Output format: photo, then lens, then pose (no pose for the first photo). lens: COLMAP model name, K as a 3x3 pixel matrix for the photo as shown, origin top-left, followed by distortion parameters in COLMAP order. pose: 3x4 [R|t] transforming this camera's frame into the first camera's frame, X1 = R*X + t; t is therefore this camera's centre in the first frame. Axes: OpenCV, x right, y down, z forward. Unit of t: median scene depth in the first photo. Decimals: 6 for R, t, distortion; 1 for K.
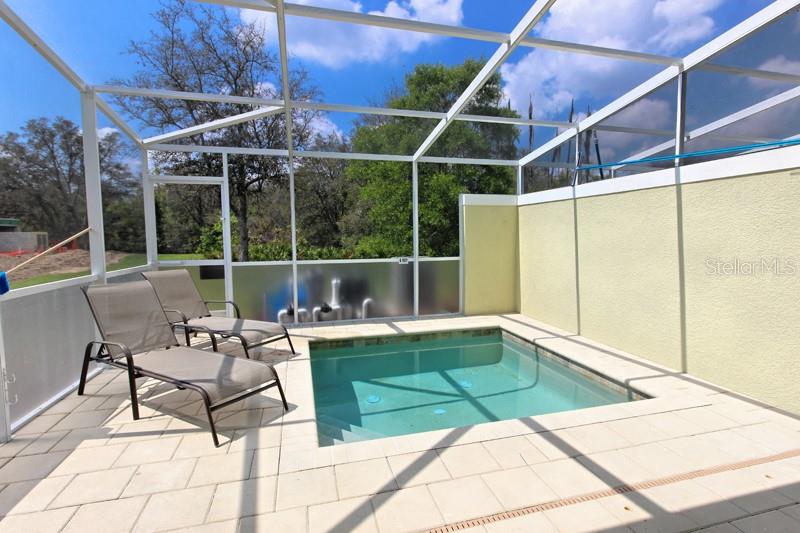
lens RADIAL K [[397.3, 0, 400.0], [0, 397.3, 266.5], [0, 0, 1]] dist [-0.000247, 0.000043]
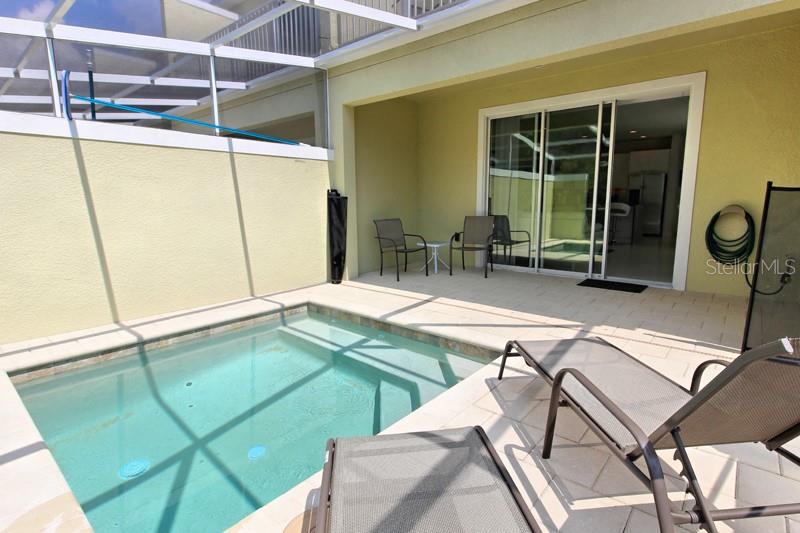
lens RADIAL K [[400.0, 0, 400.0], [0, 400.0, 266.5], [0, 0, 1]] dist [-0.000186, -0.000057]
pose [[-0.571121, -0.118212, 0.812310, -0.527249], [0.080996, 0.976632, 0.199073, -0.049241], [-0.816860, 0.179489, -0.548200, 1.037189]]
